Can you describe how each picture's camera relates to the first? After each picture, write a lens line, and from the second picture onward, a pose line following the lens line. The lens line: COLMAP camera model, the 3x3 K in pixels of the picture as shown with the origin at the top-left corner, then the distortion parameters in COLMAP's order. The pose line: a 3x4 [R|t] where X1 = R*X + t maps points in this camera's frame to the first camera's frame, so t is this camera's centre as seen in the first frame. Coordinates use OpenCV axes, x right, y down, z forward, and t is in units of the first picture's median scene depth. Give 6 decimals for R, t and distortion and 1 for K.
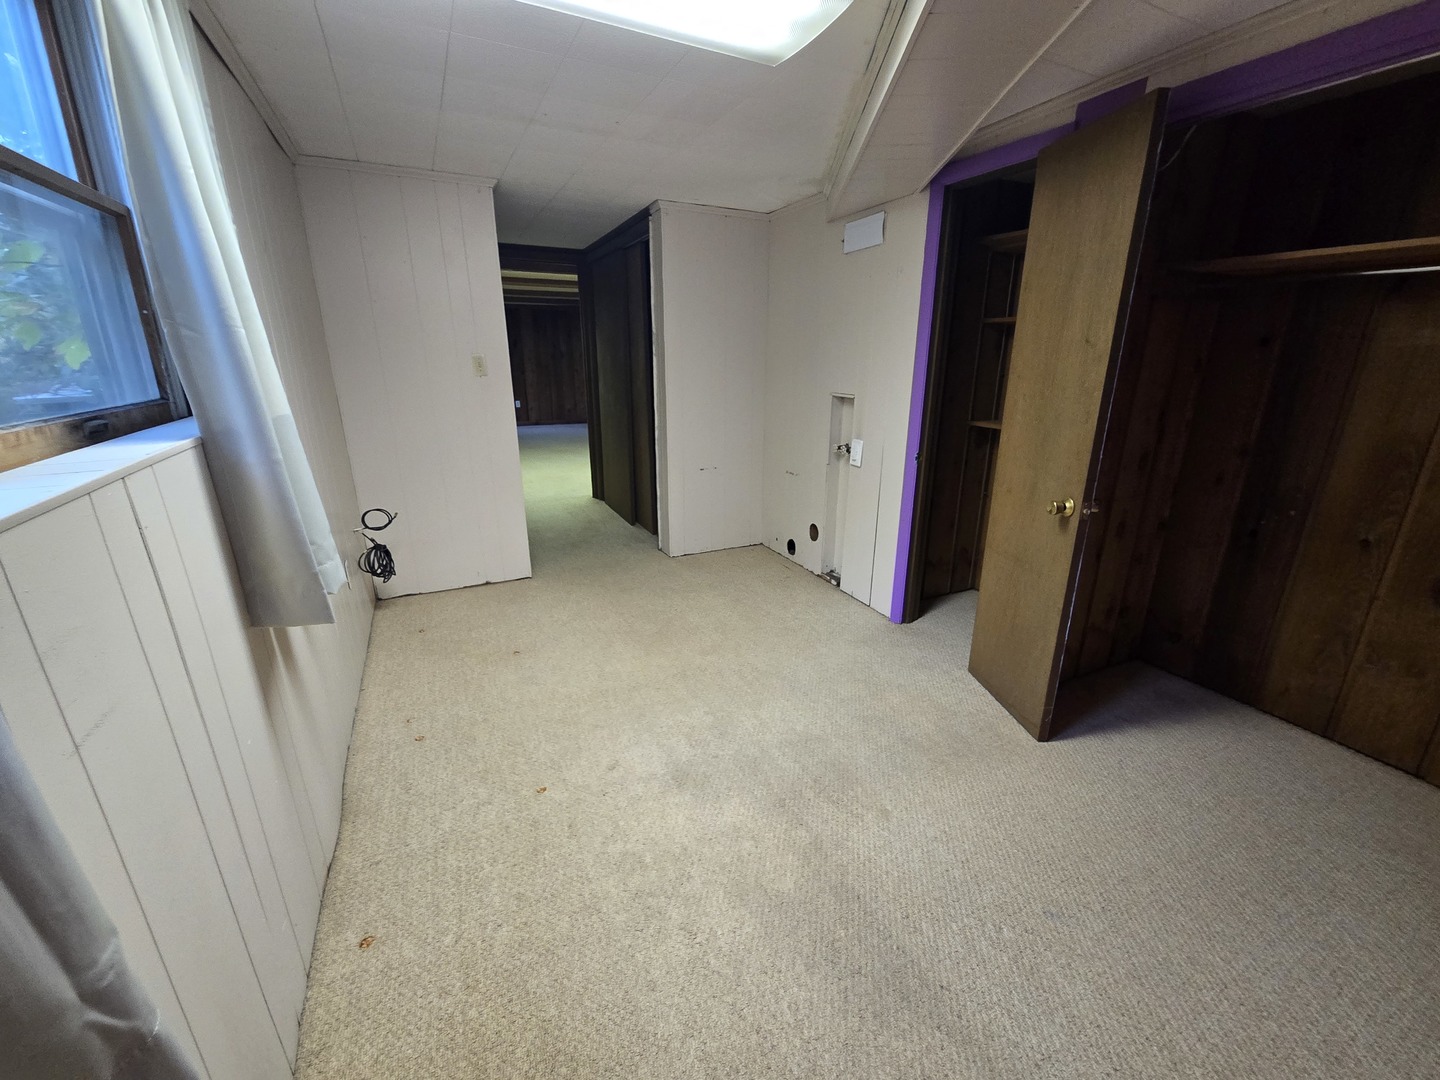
lens RADIAL K [[595.2, 0, 724.7], [0, 595.2, 544.0], [0, 0, 1]] dist [-0.001842, 0.002626]
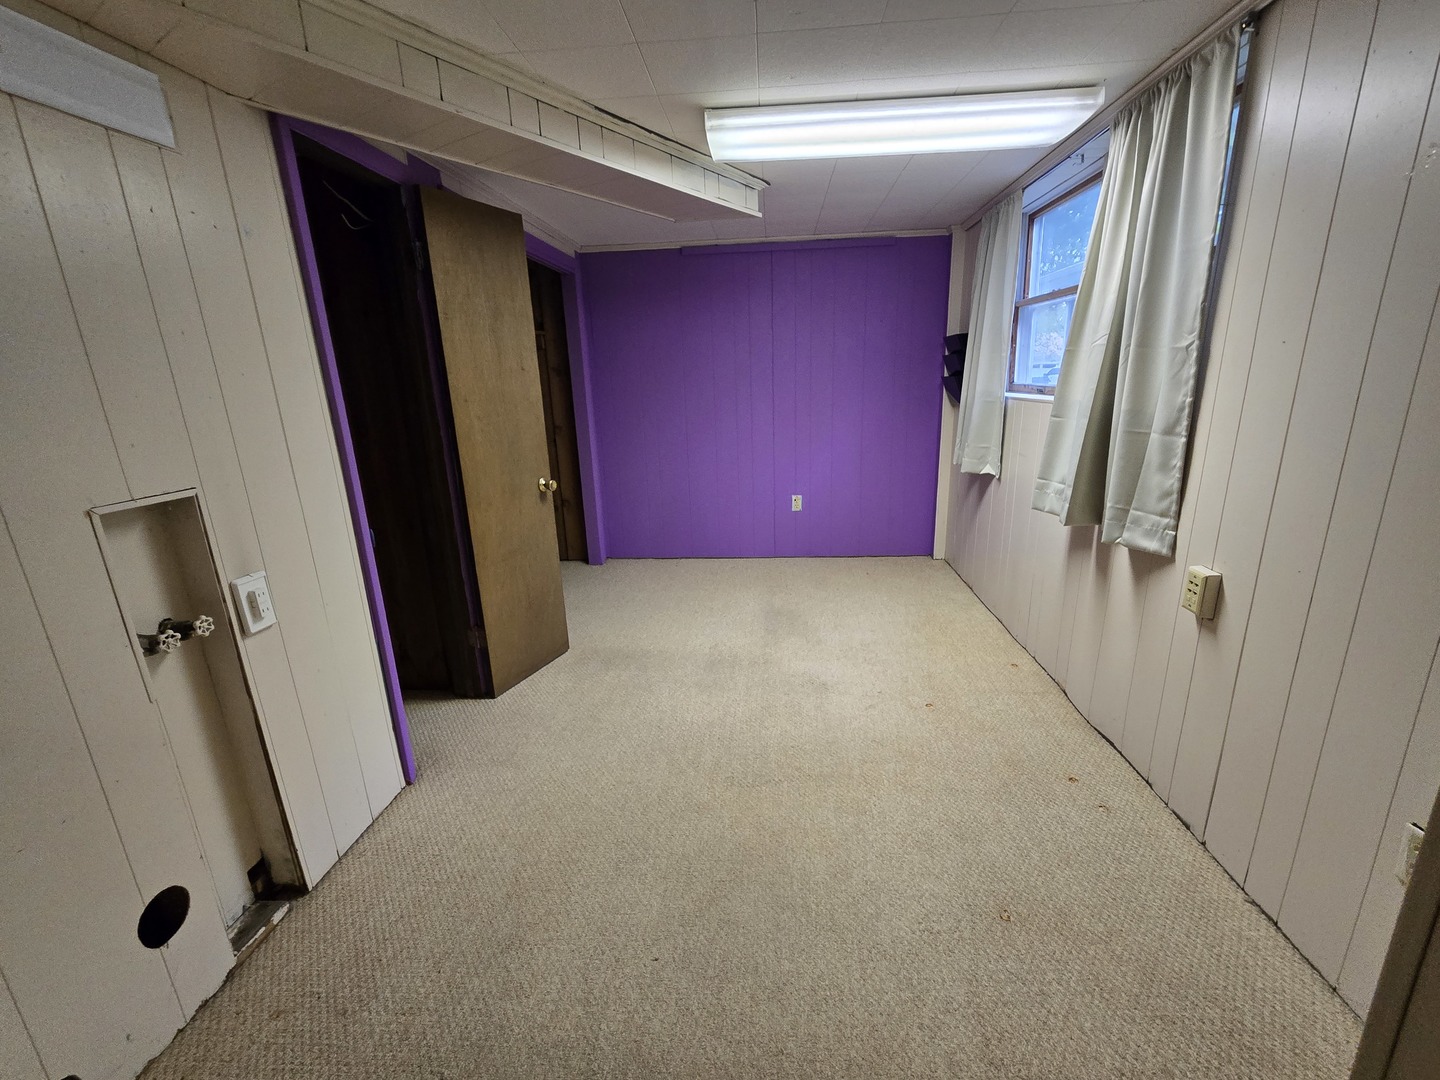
lens RADIAL K [[595.2, 0, 725.8], [0, 595.2, 532.7], [0, 0, 1]] dist [-0.001842, 0.002626]
pose [[-0.859028, -0.108192, 0.500365, -0.519082], [0.185878, 0.844787, 0.501781, -0.599416], [-0.476990, 0.524051, -0.705586, 1.870345]]
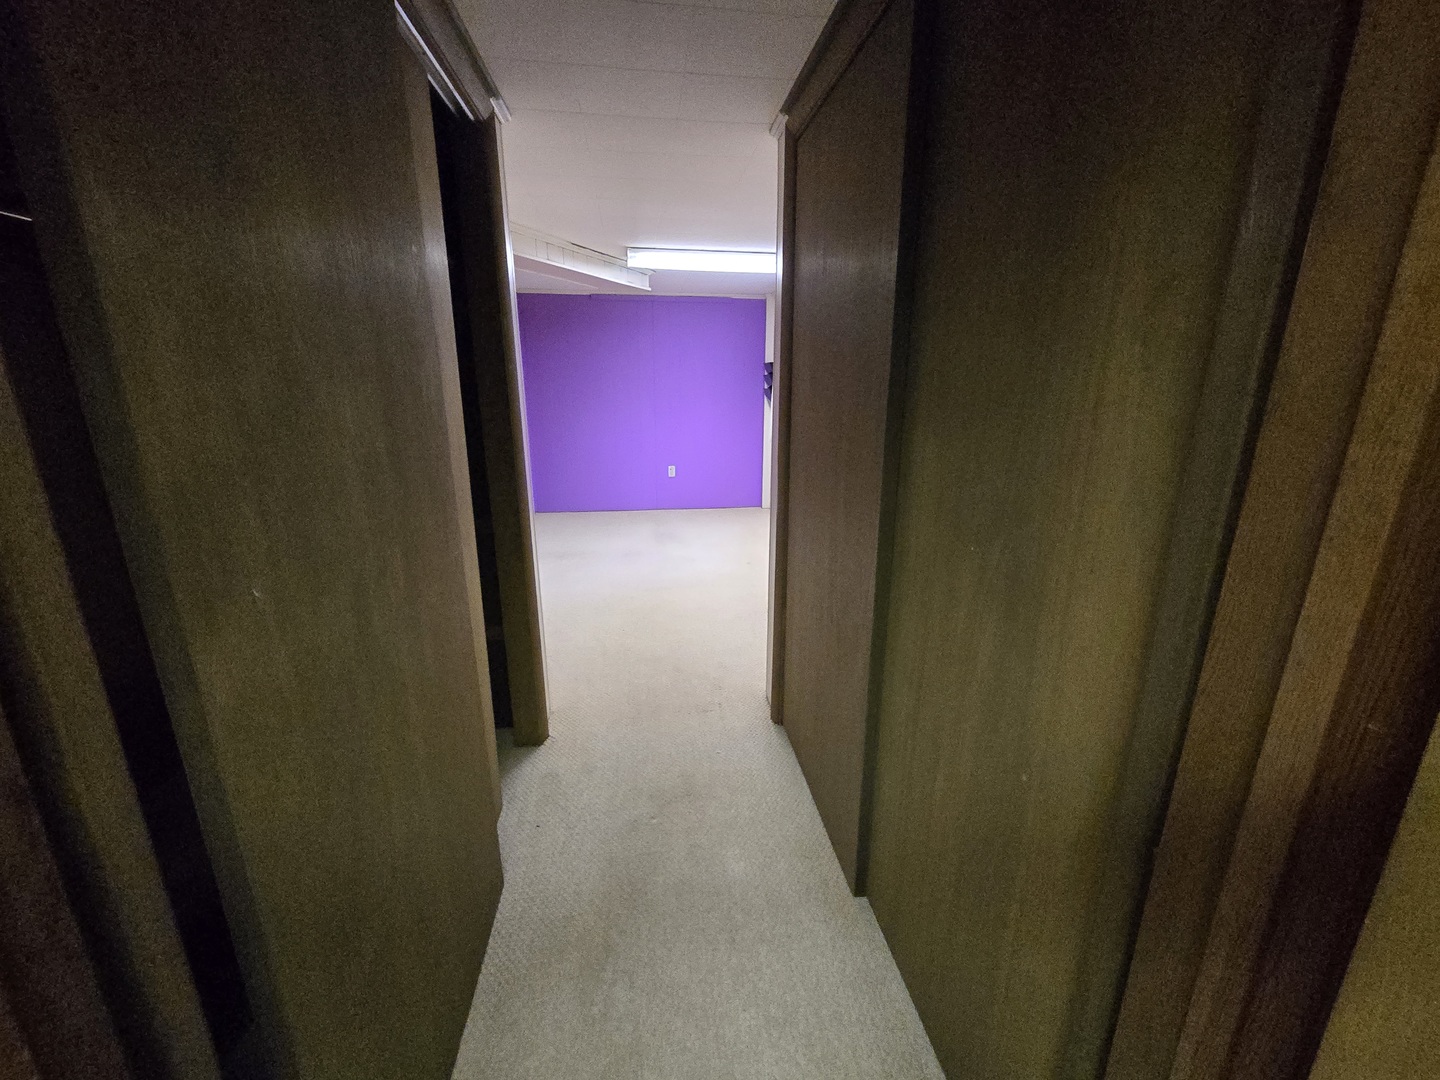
lens RADIAL K [[595.2, 0, 718.1], [0, 595.2, 542.5], [0, 0, 1]] dist [-0.001842, 0.002626]
pose [[-0.946391, -0.092287, 0.309558, -0.889816], [0.091554, 0.842387, 0.531039, -0.892532], [-0.309776, 0.530912, -0.788778, 2.769386]]
